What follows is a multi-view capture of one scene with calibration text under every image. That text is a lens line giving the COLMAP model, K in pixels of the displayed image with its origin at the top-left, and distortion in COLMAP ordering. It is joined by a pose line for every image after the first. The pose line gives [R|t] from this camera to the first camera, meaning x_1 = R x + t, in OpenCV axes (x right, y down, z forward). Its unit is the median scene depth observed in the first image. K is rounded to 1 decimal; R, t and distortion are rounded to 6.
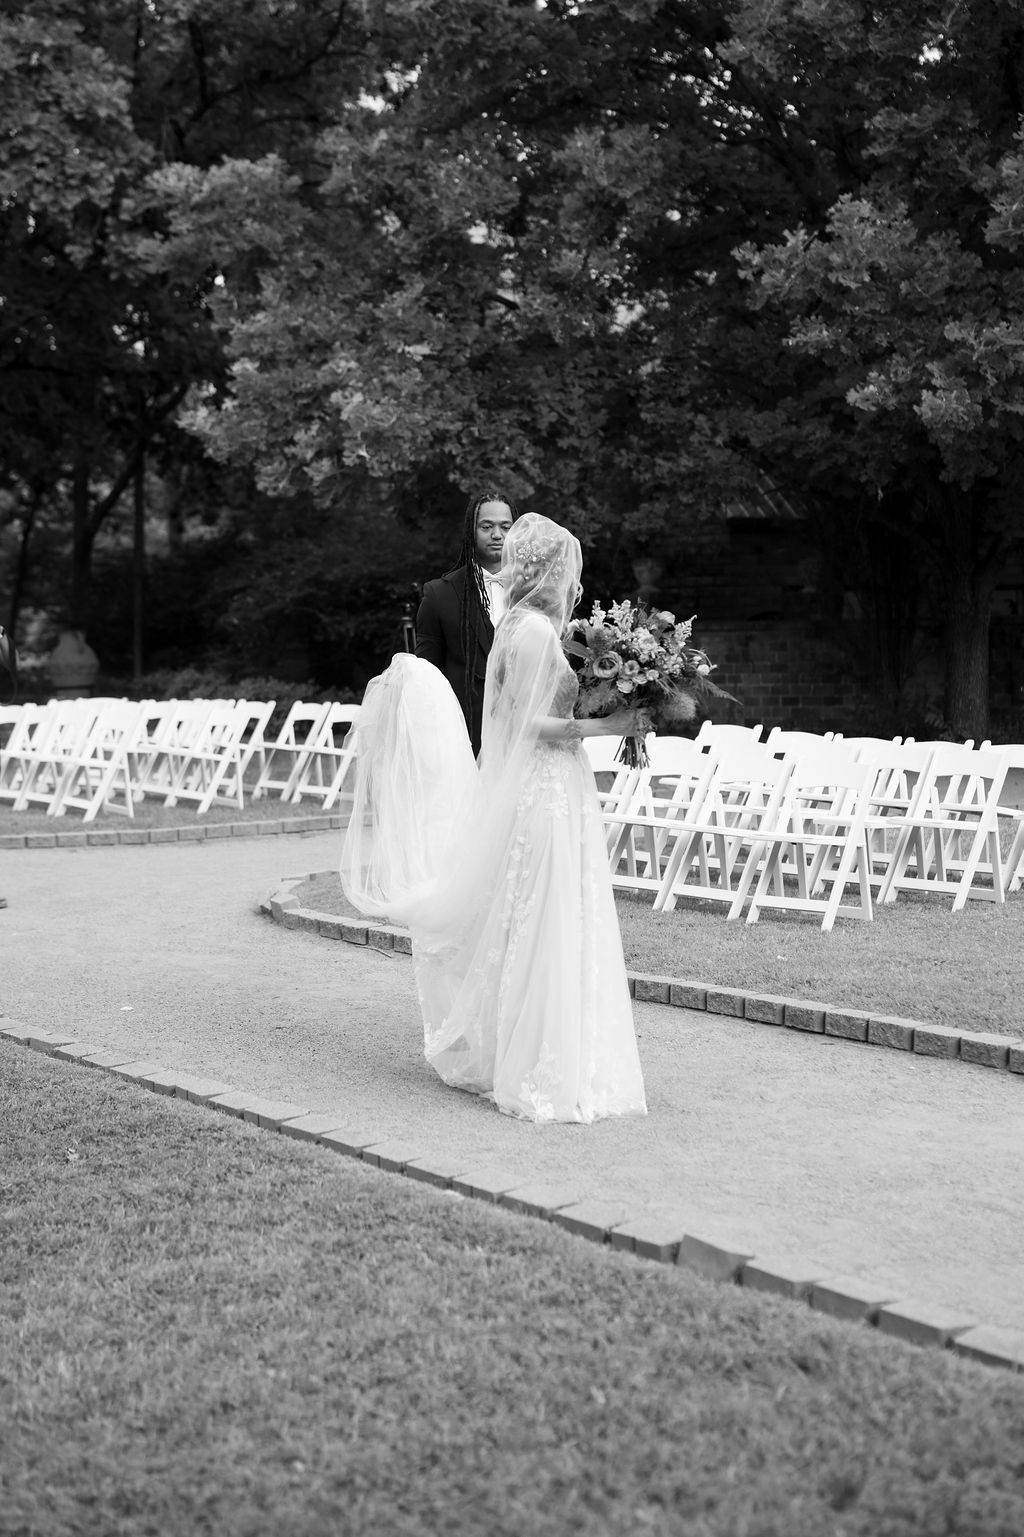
lens RADIAL K [[2176.1, 0, 502.8], [0, 2176.1, 764.7], [0, 0, 1]] dist [0.010747, 0.000000]
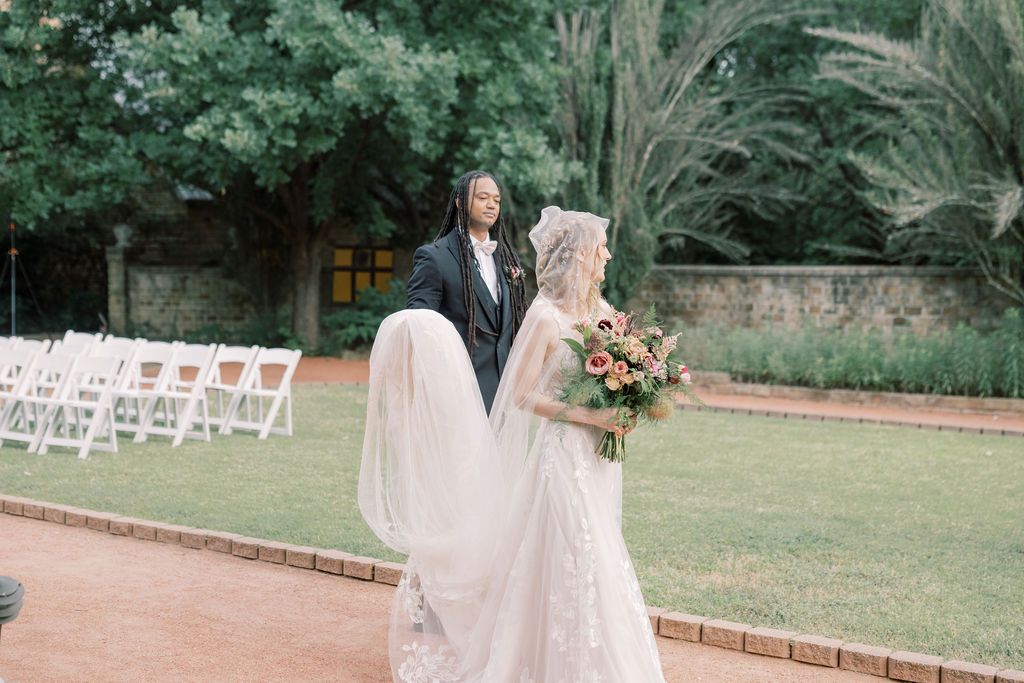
lens RADIAL K [[1449.8, 0, 516.9], [0, 1449.8, 345.3], [0, 0, 1]] dist [0.010747, 0.000000]
pose [[0.965211, 0.007021, 0.261377, 0.115750], [-0.004405, 0.999934, -0.010592, 0.000237], [-0.261434, 0.009072, 0.965179, -0.102048]]
